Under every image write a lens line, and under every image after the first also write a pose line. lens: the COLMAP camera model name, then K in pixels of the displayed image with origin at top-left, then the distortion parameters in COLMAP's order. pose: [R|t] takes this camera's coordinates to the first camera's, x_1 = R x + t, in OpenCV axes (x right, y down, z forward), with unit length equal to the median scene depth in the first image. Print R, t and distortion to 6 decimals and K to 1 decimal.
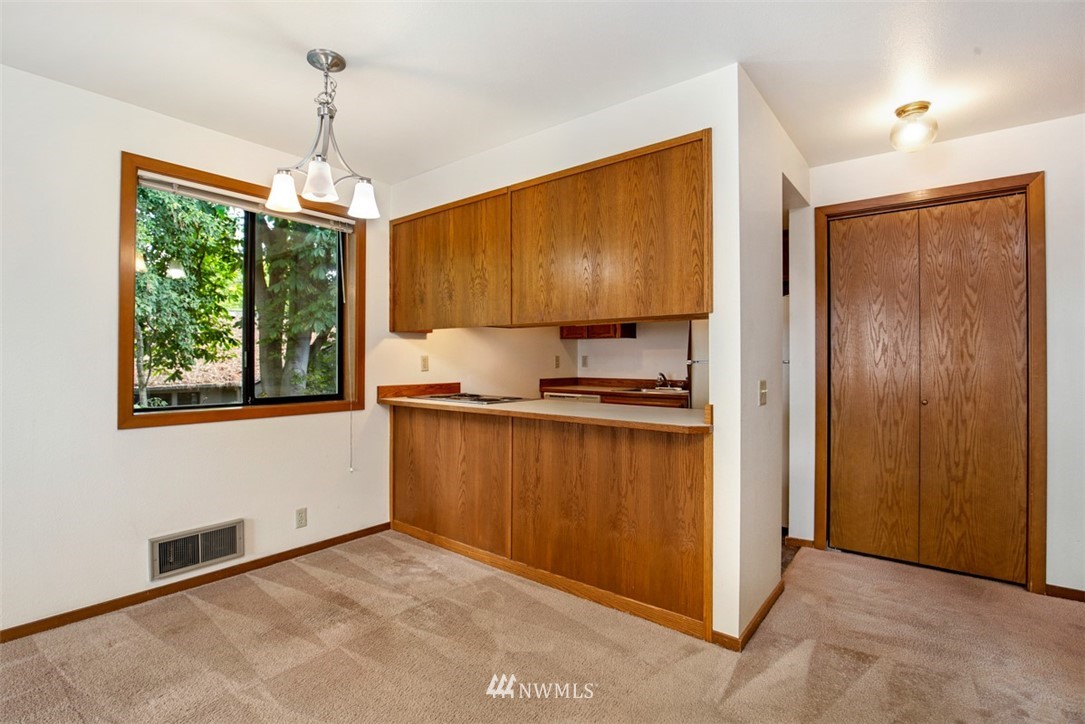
lens RADIAL K [[509.9, 0, 508.8], [0, 509.9, 359.2], [0, 0, 1]] dist [-0.014774, 0.000274]
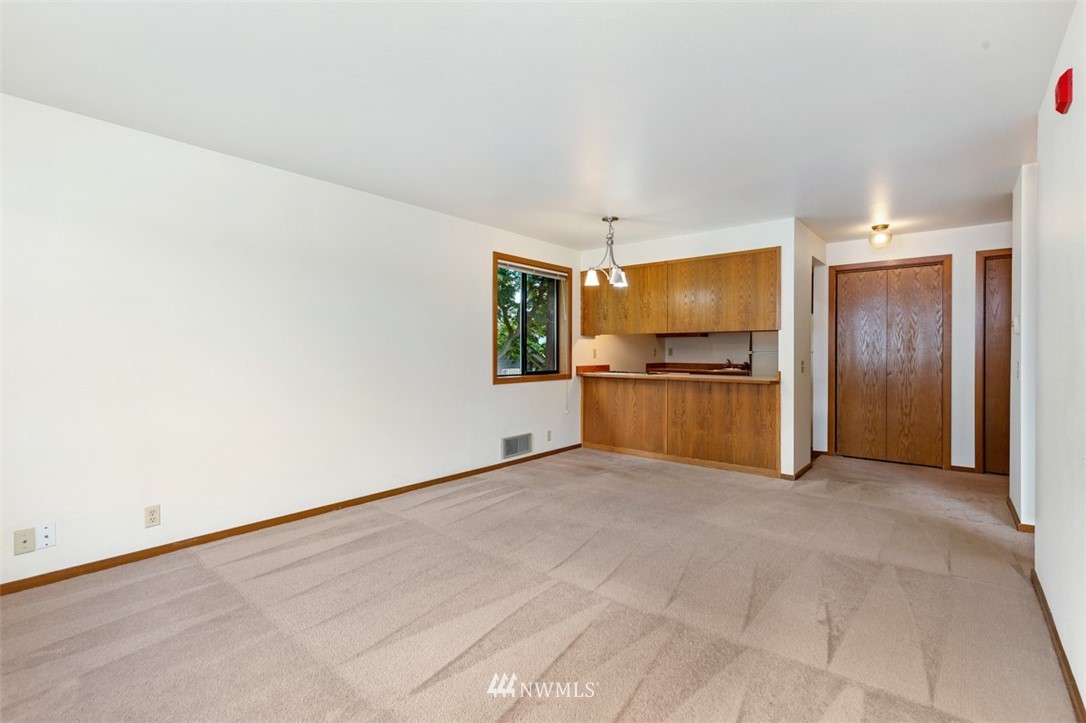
lens RADIAL K [[495.2, 0, 523.9], [0, 495.2, 353.6], [0, 0, 1]] dist [0.036457, -0.000019]
pose [[1.000000, -0.000402, -0.000671, -0.535548], [0.000407, 0.999973, 0.007385, -0.003574], [0.000668, -0.007385, 0.999973, -0.882899]]
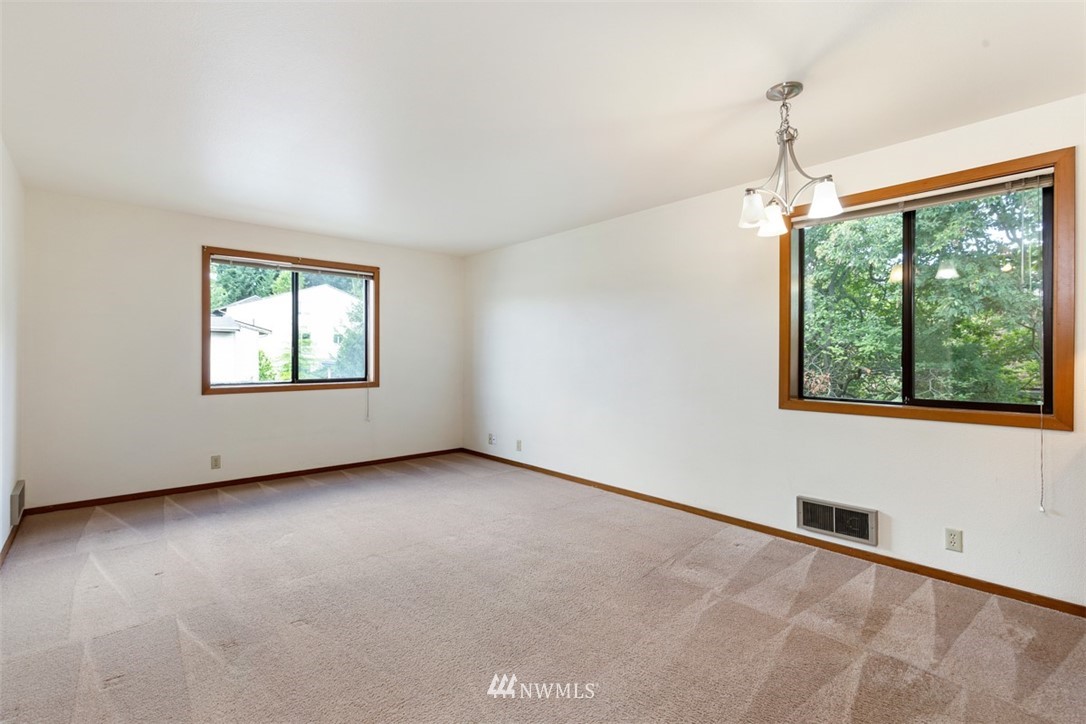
lens RADIAL K [[514.1, 0, 547.5], [0, 514.1, 357.7], [0, 0, 1]] dist [-0.003015, -0.000188]
pose [[-0.136624, 0.002236, -0.990620, 0.600530], [0.002372, 0.999995, 0.001930, -0.005448], [0.990620, -0.002086, -0.136629, 0.458615]]
